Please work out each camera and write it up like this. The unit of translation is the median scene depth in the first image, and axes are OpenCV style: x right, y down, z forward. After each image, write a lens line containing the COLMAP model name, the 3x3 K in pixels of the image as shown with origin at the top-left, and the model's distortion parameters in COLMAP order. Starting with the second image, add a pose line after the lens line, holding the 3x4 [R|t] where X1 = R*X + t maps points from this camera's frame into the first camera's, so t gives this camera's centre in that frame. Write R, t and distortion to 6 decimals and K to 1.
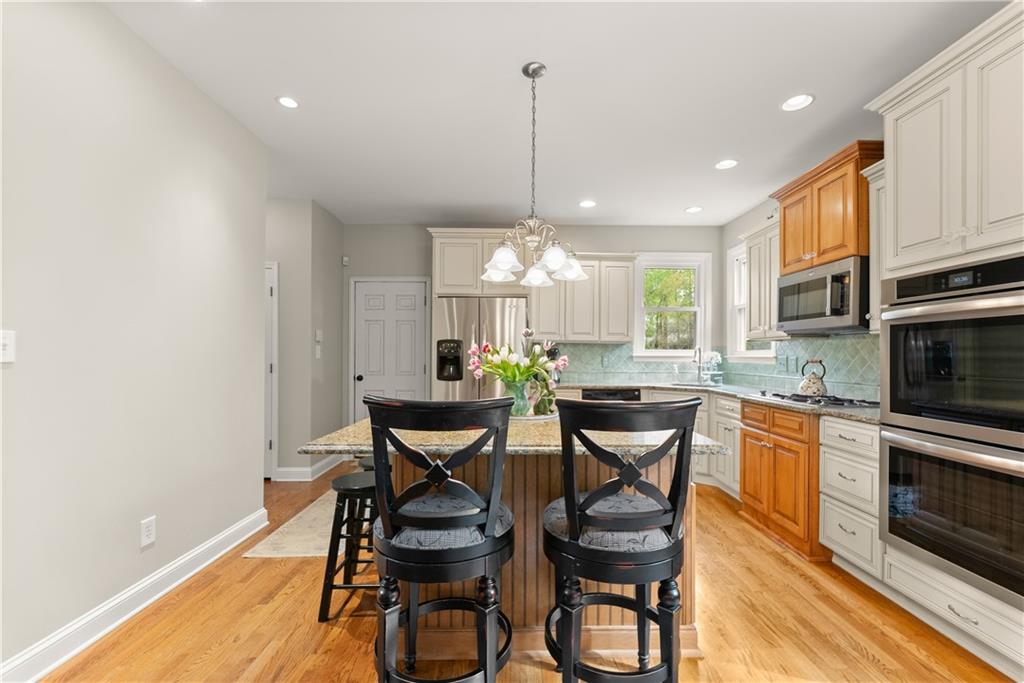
lens RADIAL K [[430.1, 0, 514.9], [0, 430.1, 351.4], [0, 0, 1]] dist [0.003770, 0.000010]
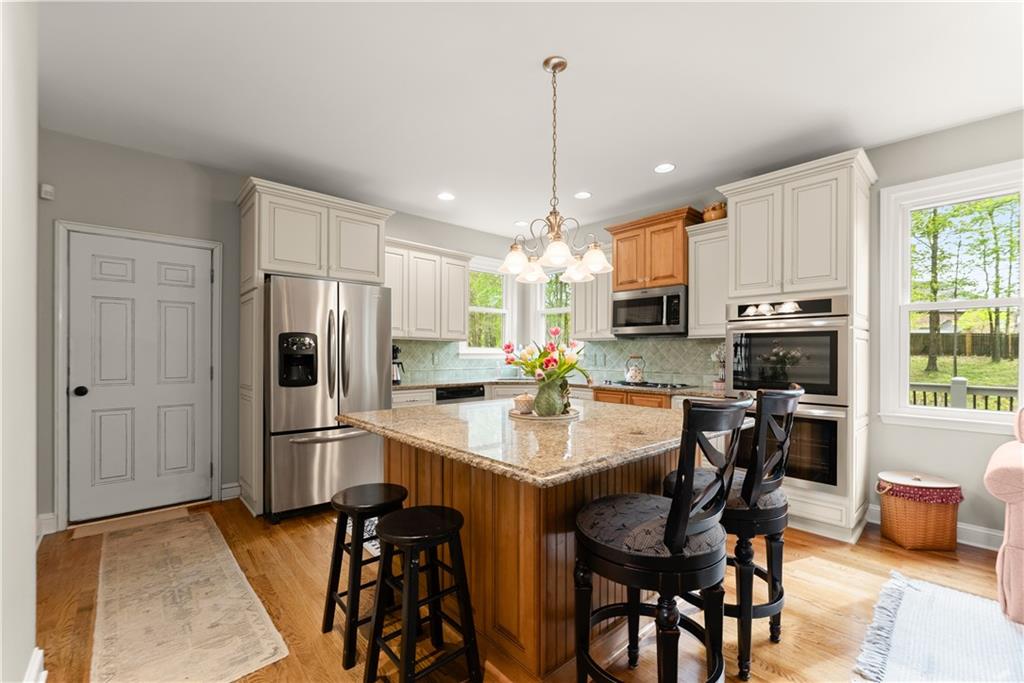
lens RADIAL K [[430.1, 0, 514.0], [0, 430.1, 352.2], [0, 0, 1]] dist [0.003770, 0.000010]
pose [[0.752222, -0.001215, 0.658909, -0.347856], [-0.004763, 0.999962, 0.007282, -0.000338], [-0.658893, -0.008616, 0.752187, 0.162579]]
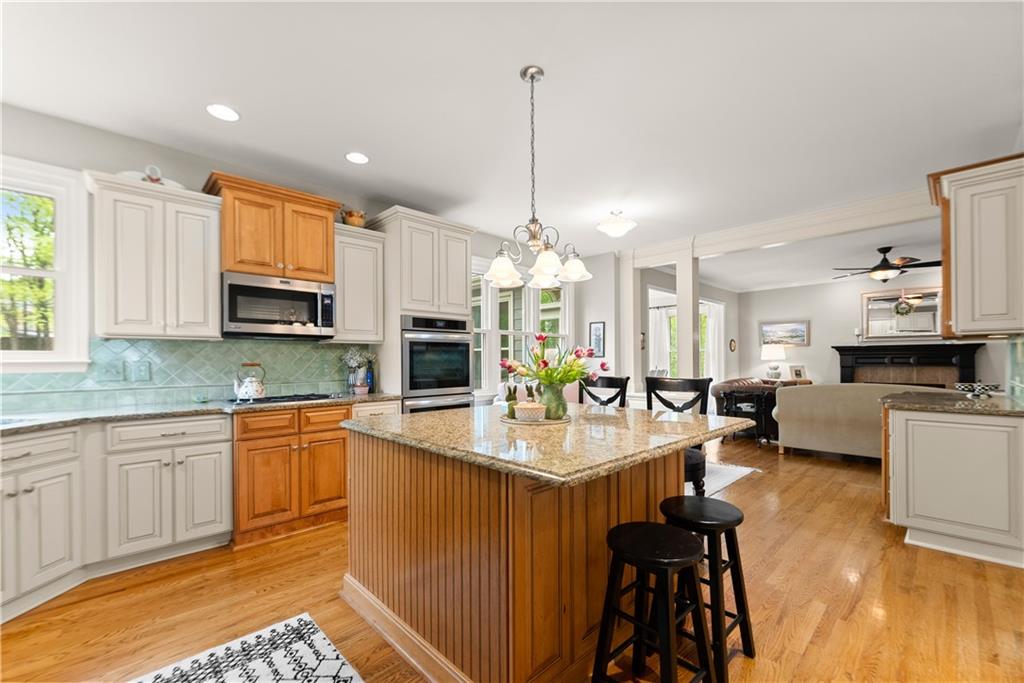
lens RADIAL K [[430.1, 0, 527.9], [0, 430.1, 356.0], [0, 0, 1]] dist [0.003770, 0.000010]
pose [[-0.692746, 0.000079, 0.721181, -0.344369], [-0.006817, 0.999955, -0.006657, 0.003690], [-0.721149, -0.009527, -0.692714, 0.868090]]
